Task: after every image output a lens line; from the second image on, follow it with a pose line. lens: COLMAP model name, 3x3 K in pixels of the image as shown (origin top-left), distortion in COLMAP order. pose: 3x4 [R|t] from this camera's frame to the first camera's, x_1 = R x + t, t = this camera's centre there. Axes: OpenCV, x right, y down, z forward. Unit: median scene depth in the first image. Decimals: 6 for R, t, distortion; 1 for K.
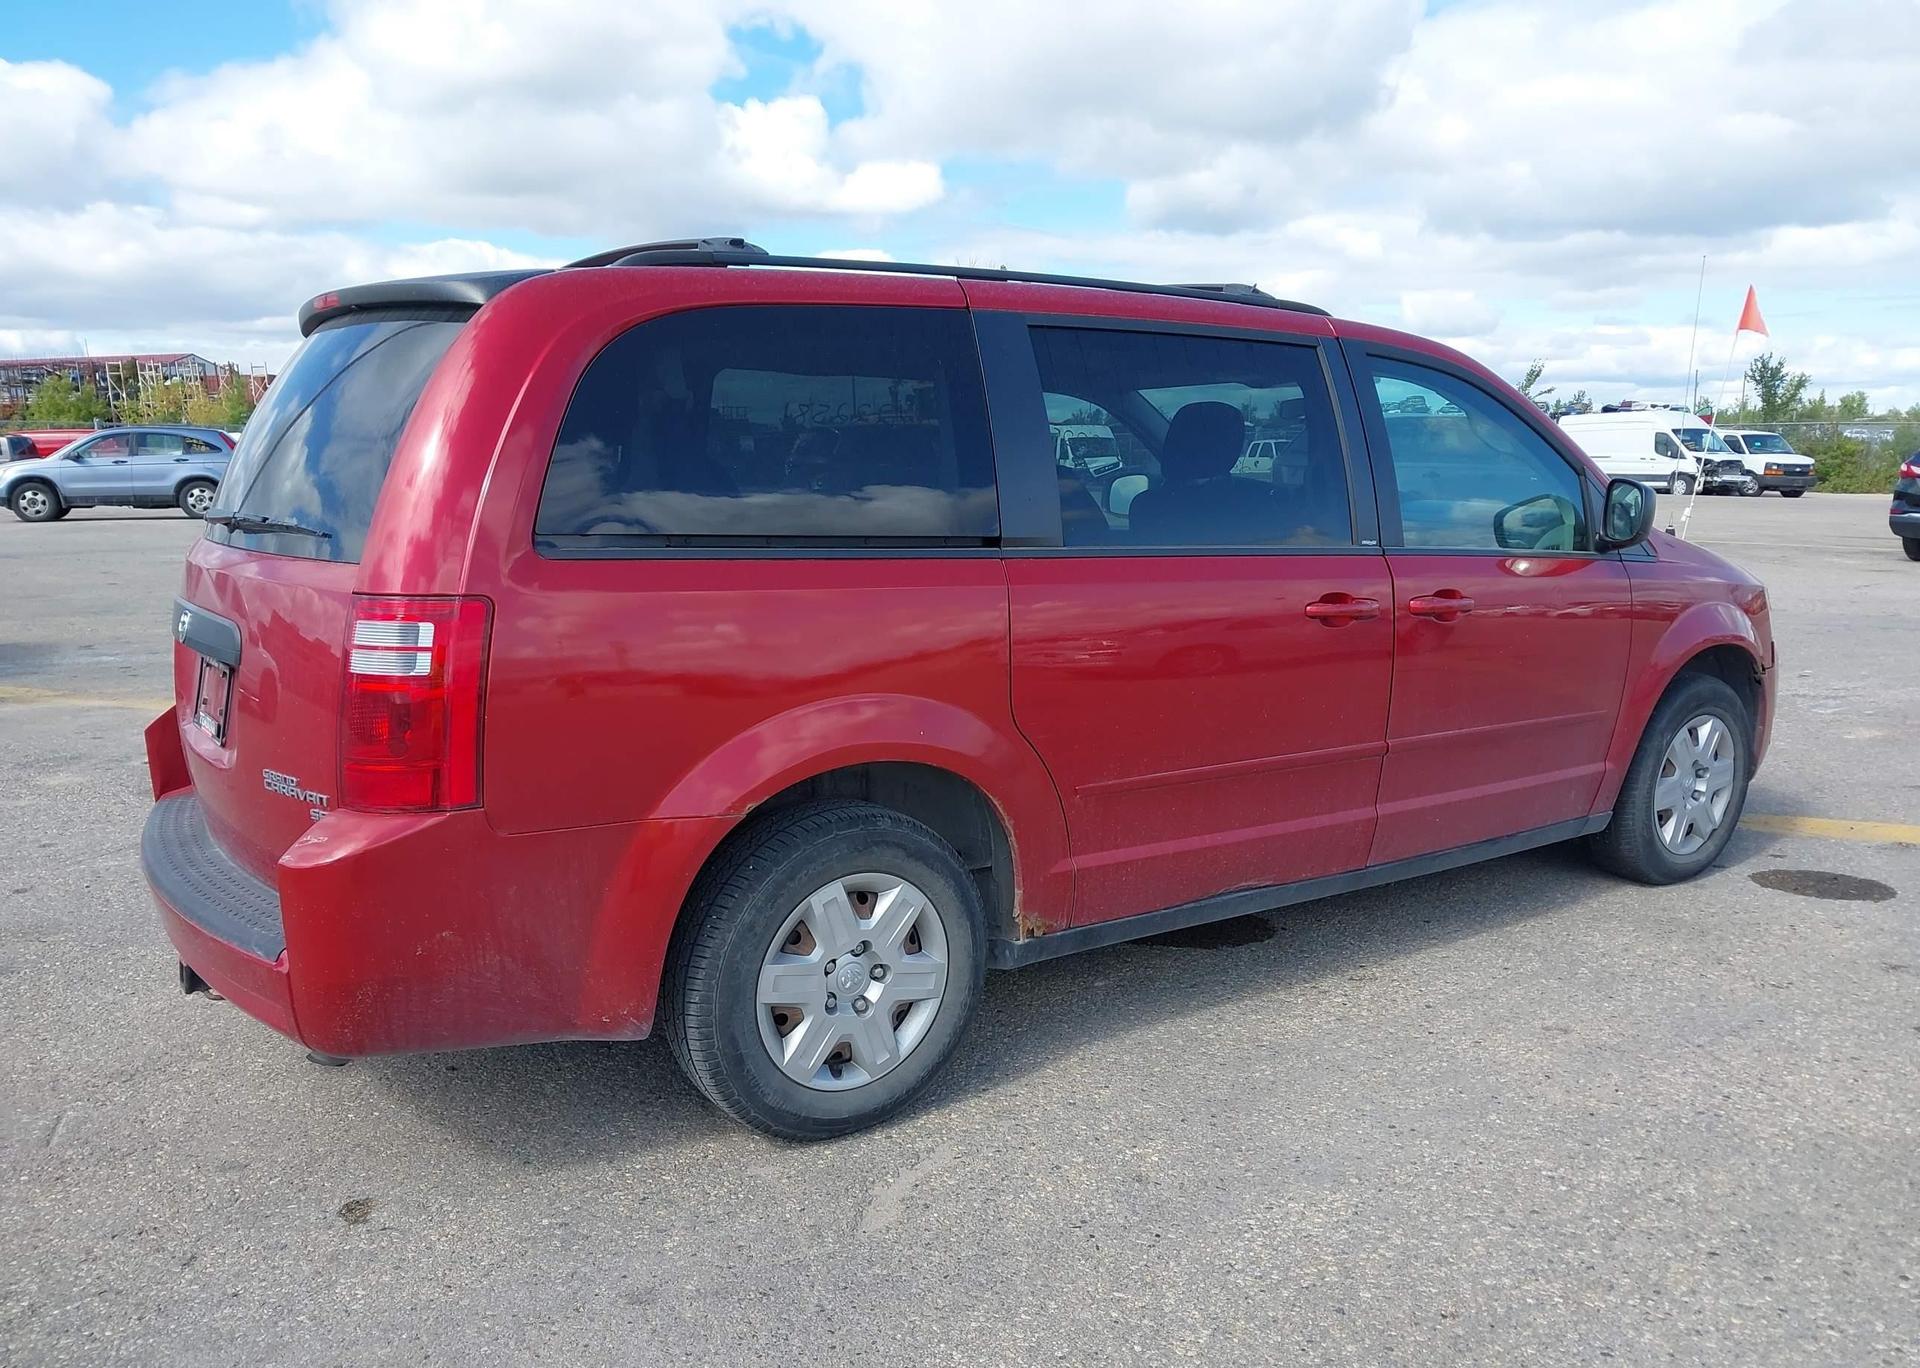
lens RADIAL K [[1539.5, 0, 959.7], [0, 1539.5, 632.4], [0, 0, 1]] dist [0.022567, 0.000694]
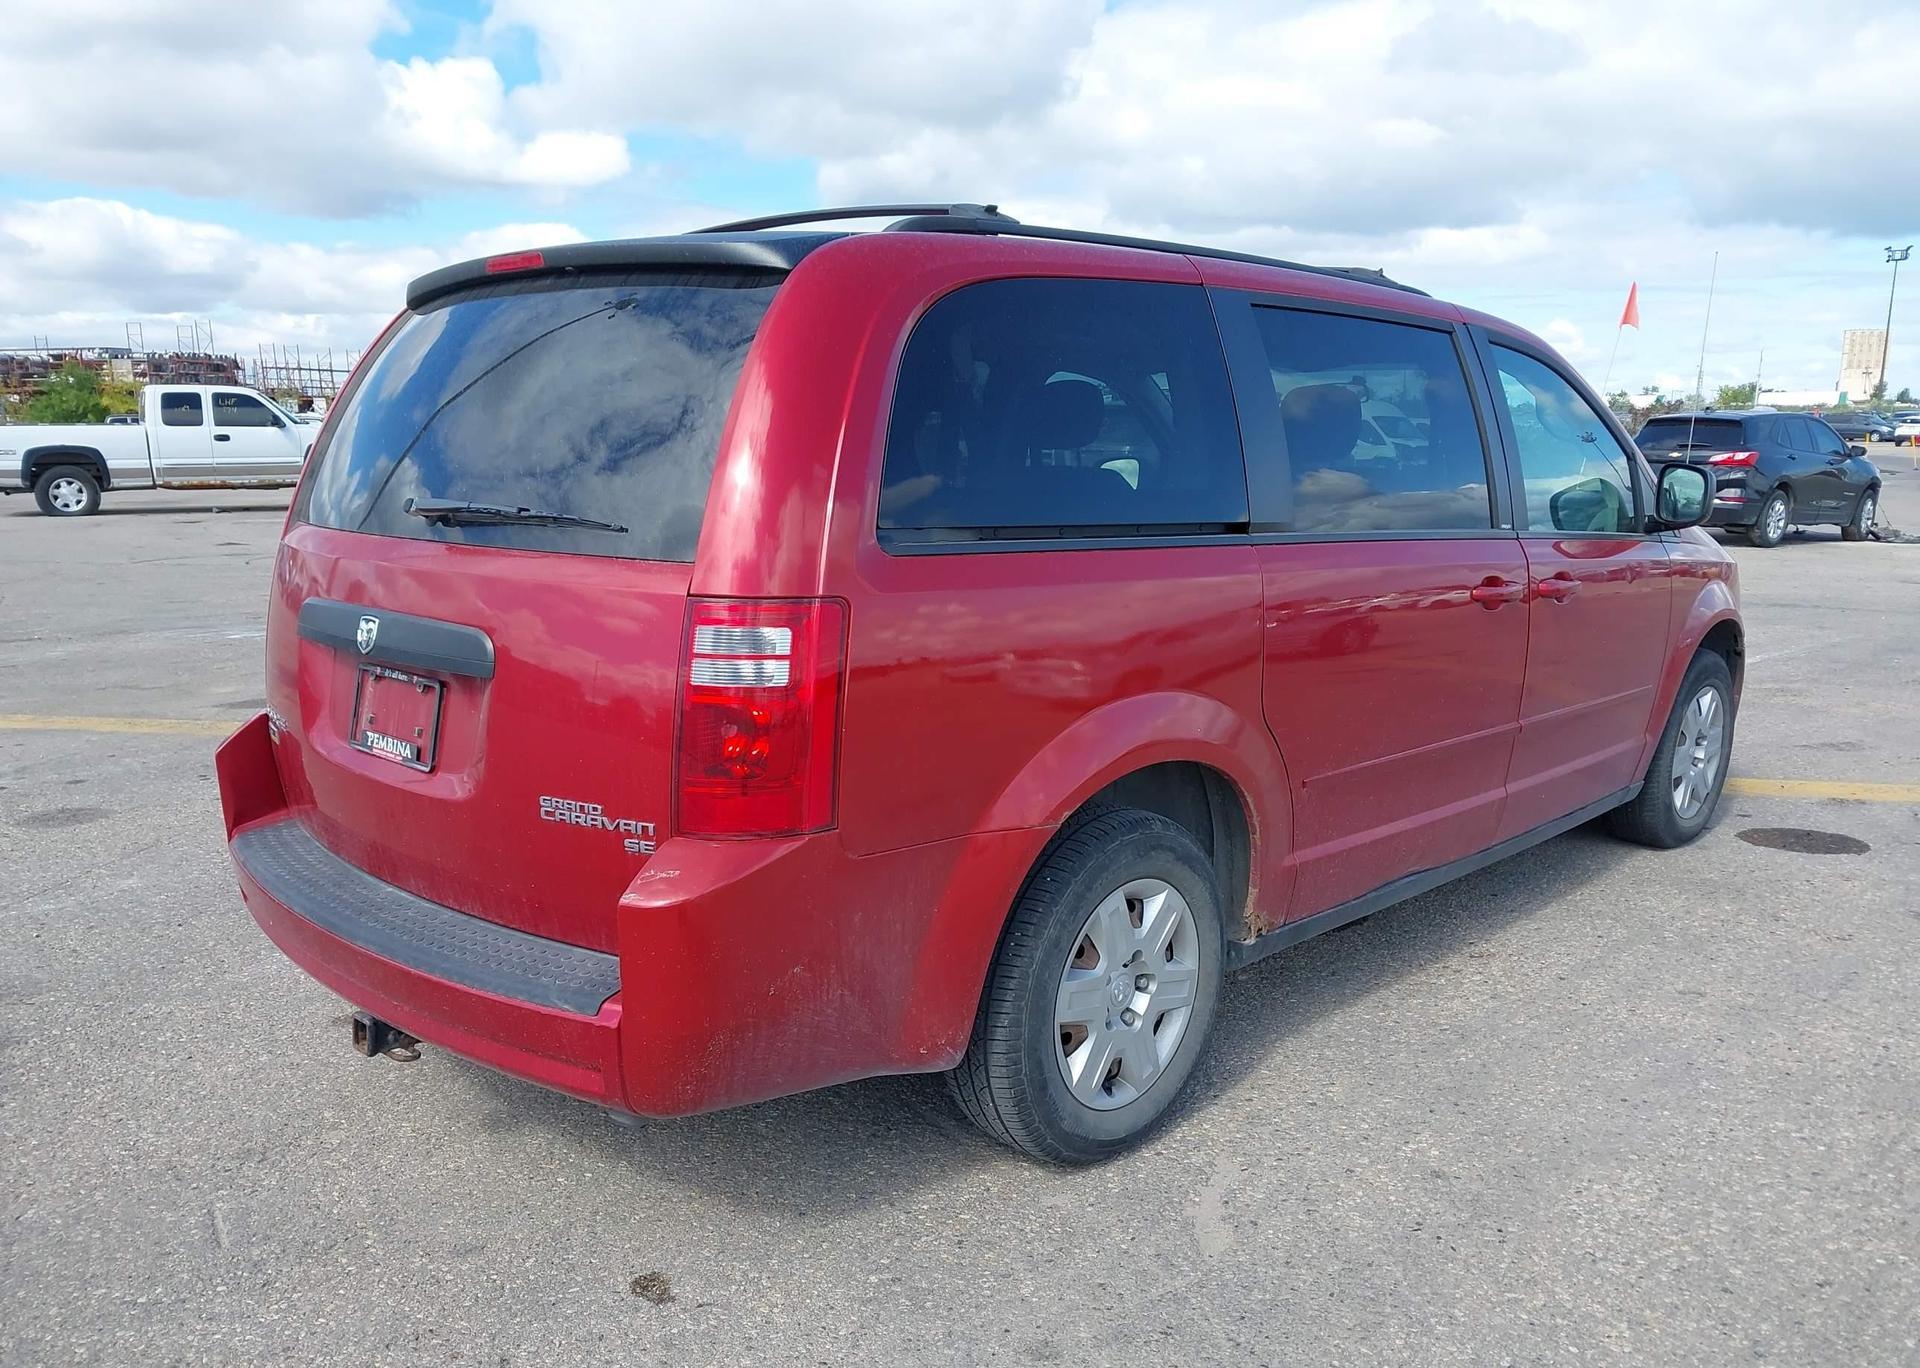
lens RADIAL K [[1556.3, 0, 965.1], [0, 1556.3, 640.1], [0, 0, 1]] dist [0.027185, -0.000838]
pose [[0.980711, -0.023876, 0.193998, -0.343903], [0.021340, 0.999657, 0.015155, -0.008018], [-0.194294, -0.010723, 0.980885, 0.078295]]
